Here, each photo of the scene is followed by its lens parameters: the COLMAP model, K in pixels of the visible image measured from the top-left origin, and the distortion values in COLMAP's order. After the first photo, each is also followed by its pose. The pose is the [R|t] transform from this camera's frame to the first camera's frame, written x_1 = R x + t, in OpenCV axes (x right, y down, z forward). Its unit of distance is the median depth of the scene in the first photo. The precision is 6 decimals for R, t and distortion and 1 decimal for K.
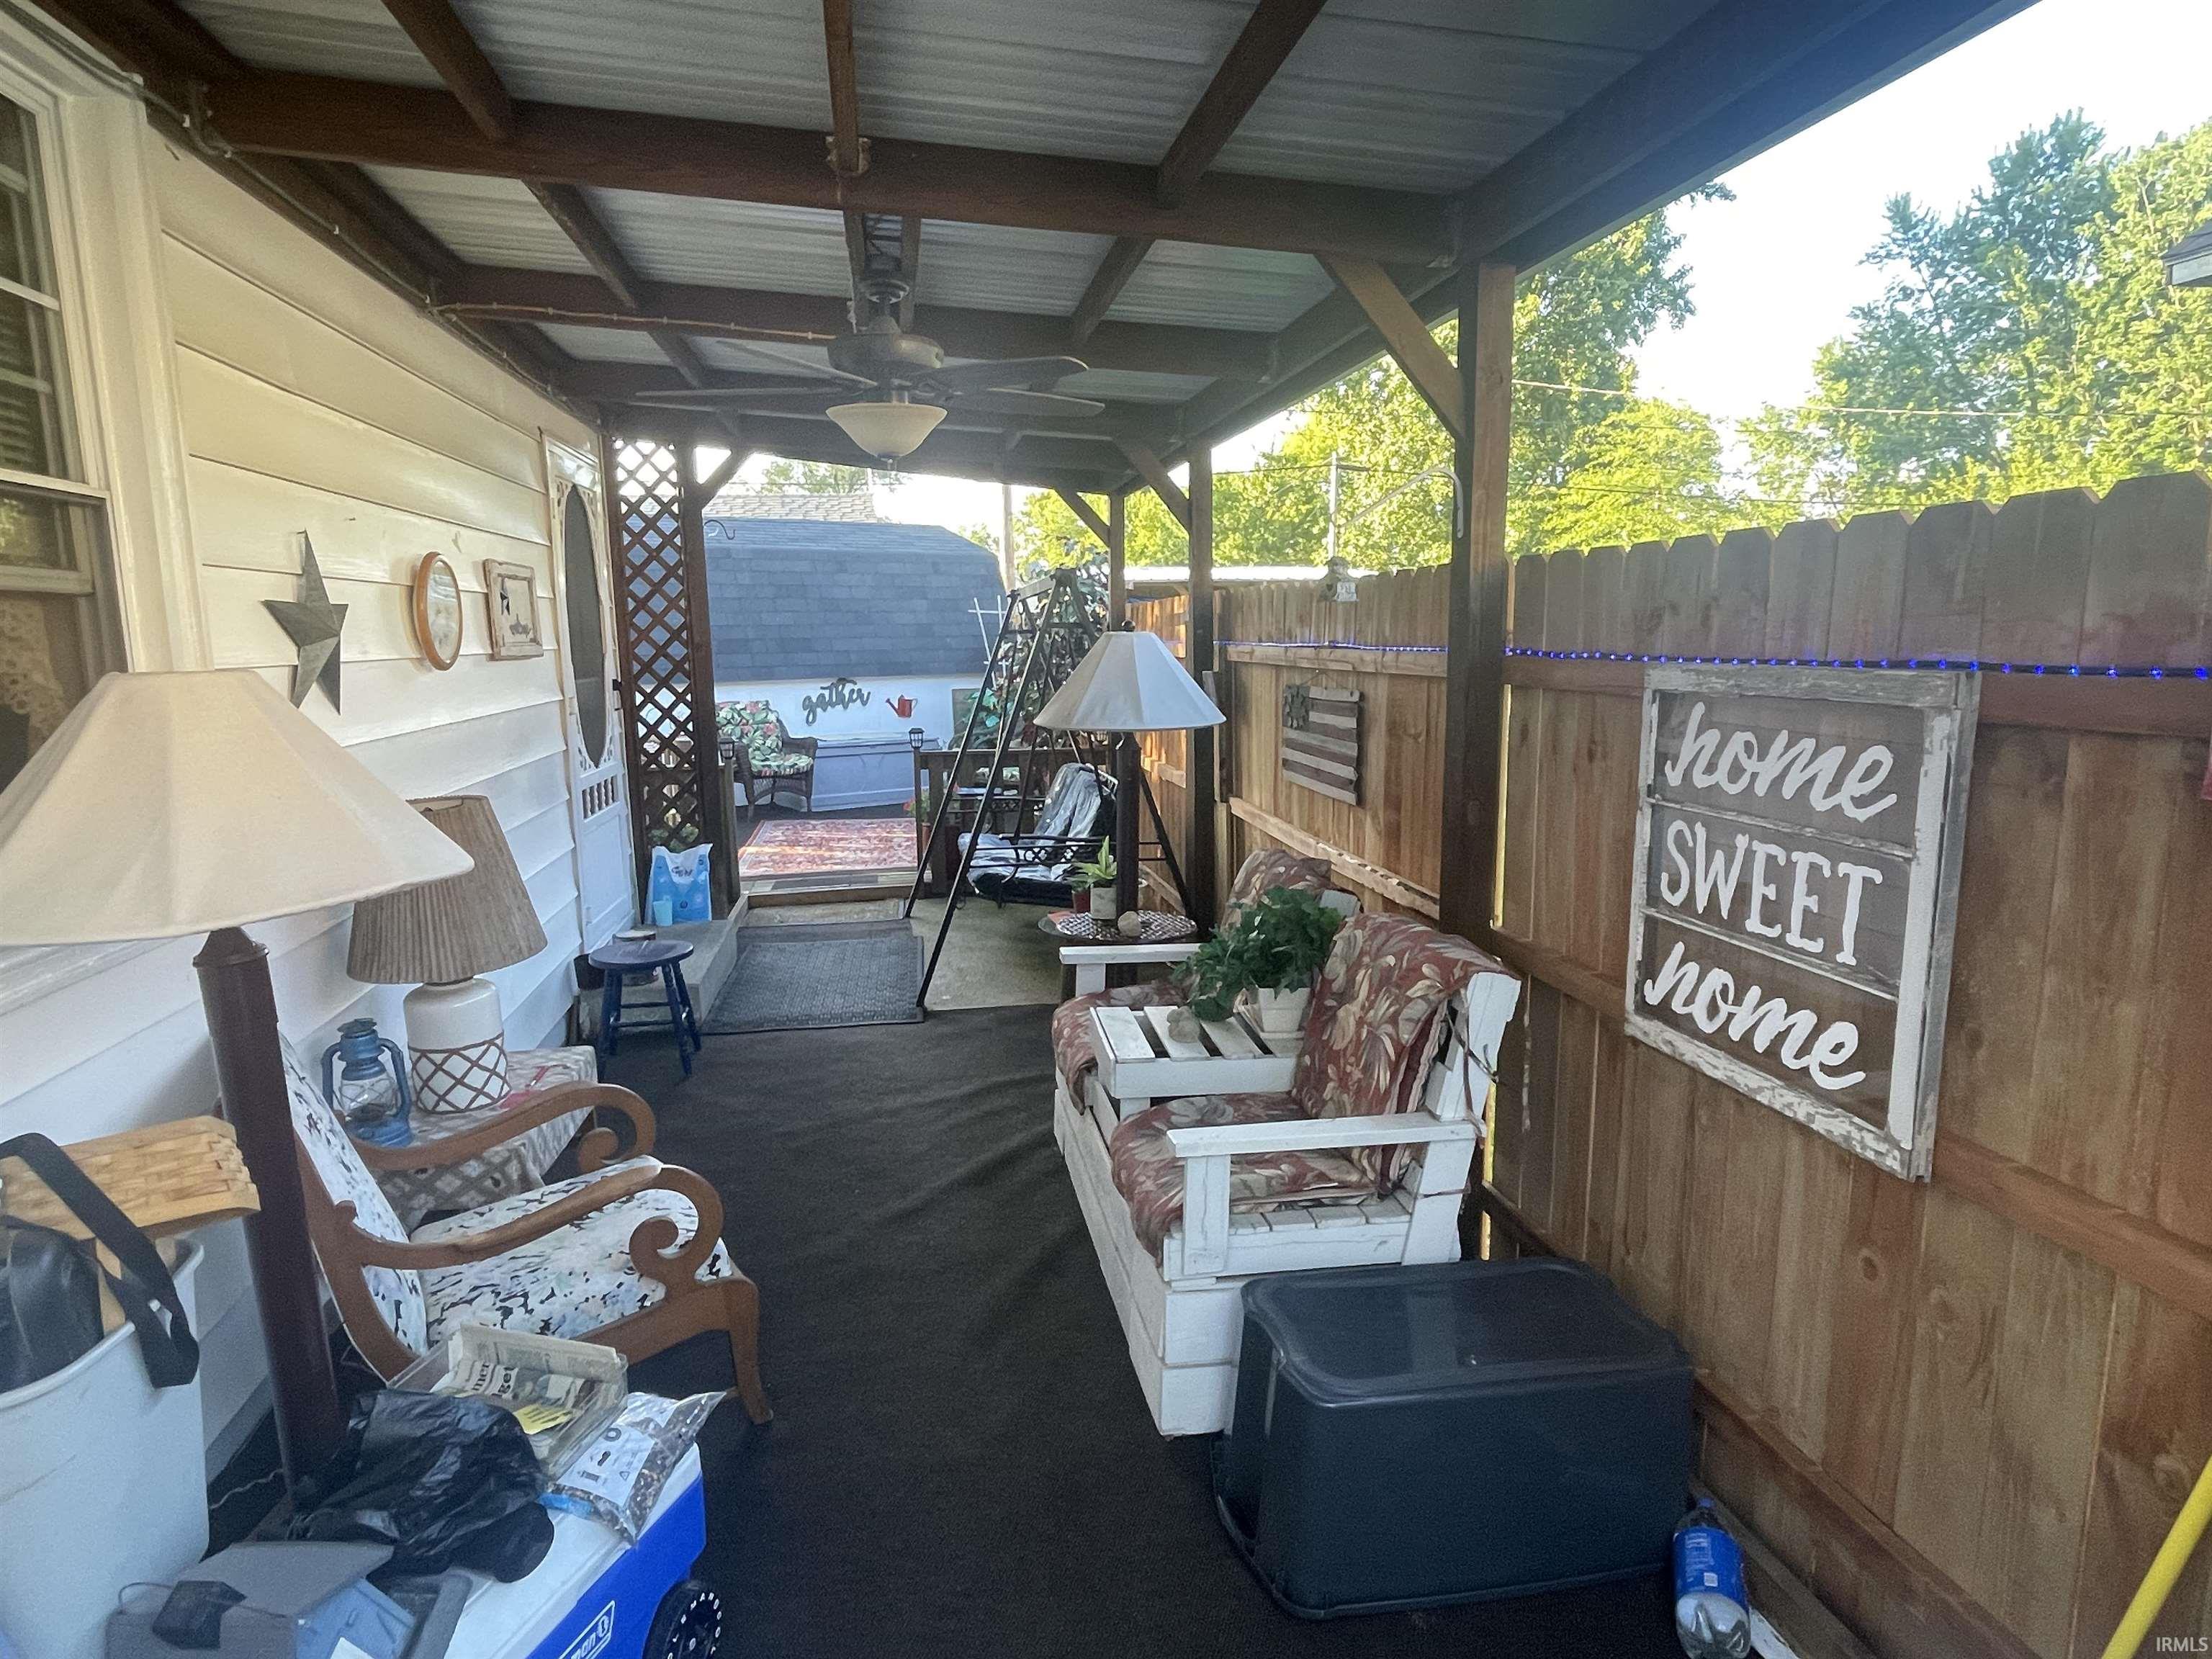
lens RADIAL K [[1253.9, 0, 1108.5], [0, 1253.9, 834.7], [0, 0, 1]] dist [-0.002932, -0.000663]
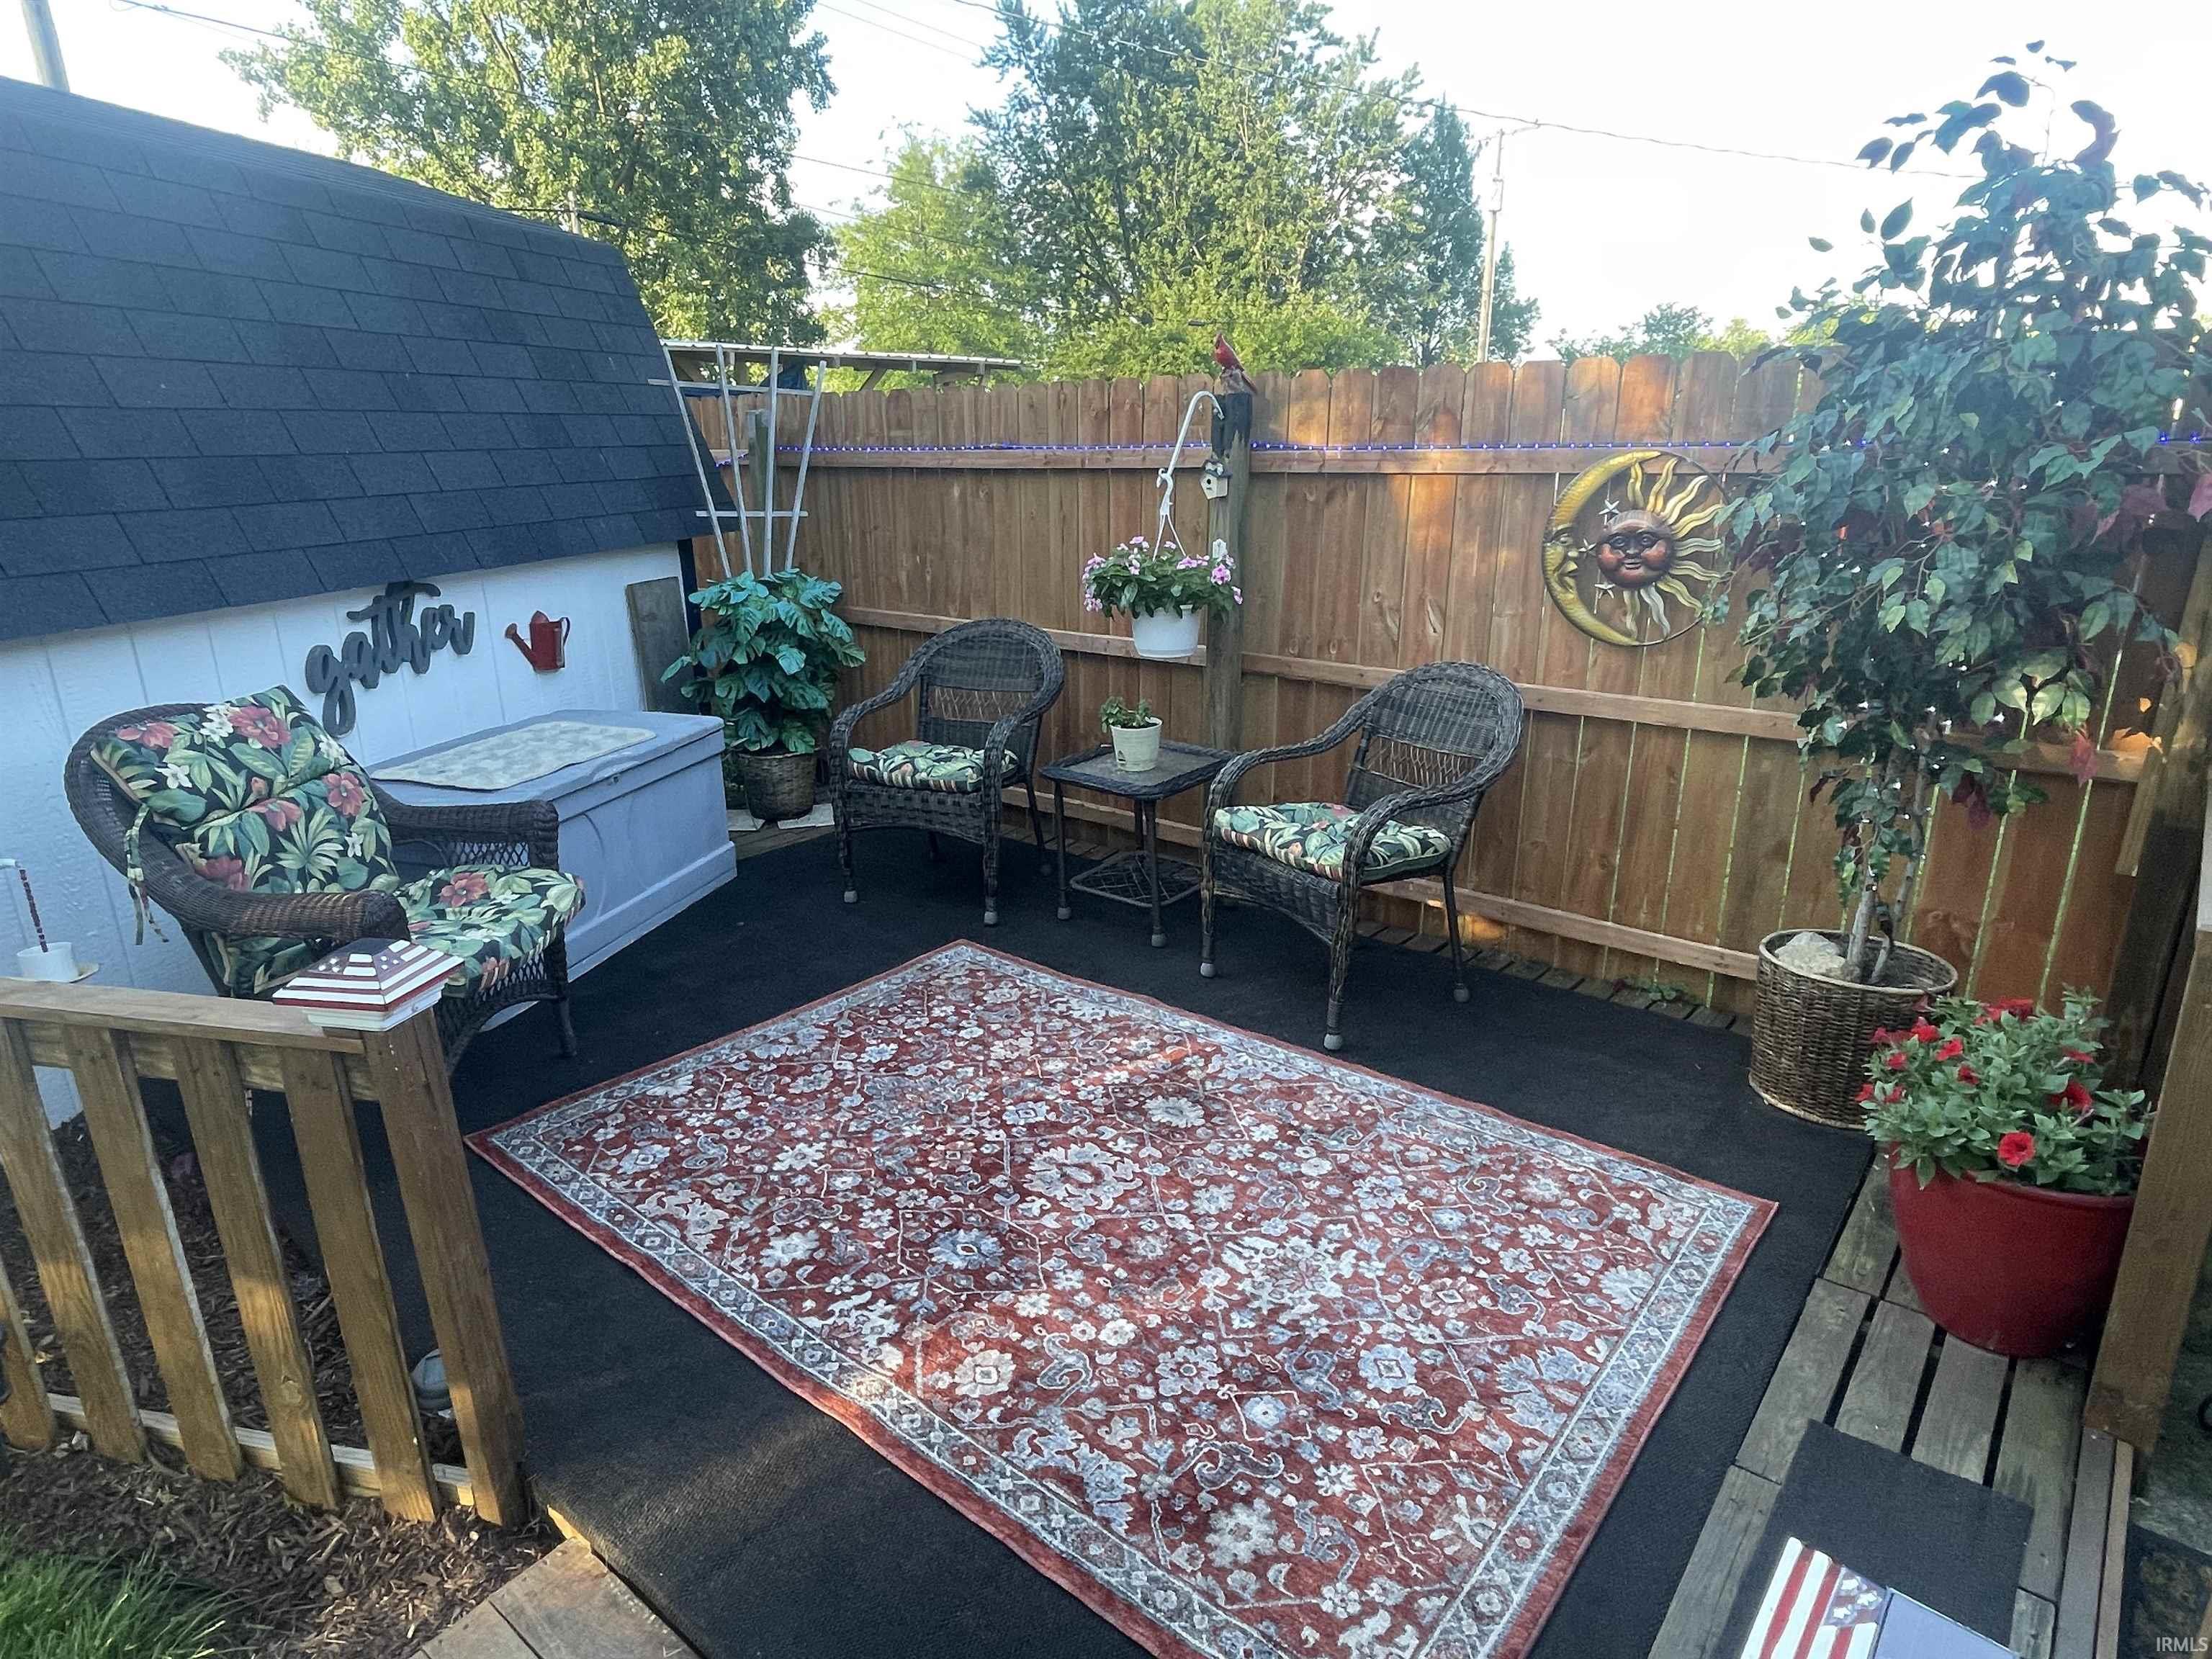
lens RADIAL K [[1253.9, 0, 1094.9], [0, 1253.9, 832.7], [0, 0, 1]] dist [-0.002932, -0.000663]
pose [[0.760392, -0.197239, 0.618790, -0.068661], [0.112898, 0.978406, 0.173134, -0.022714], [-0.639577, -0.061789, 0.766240, 0.147807]]
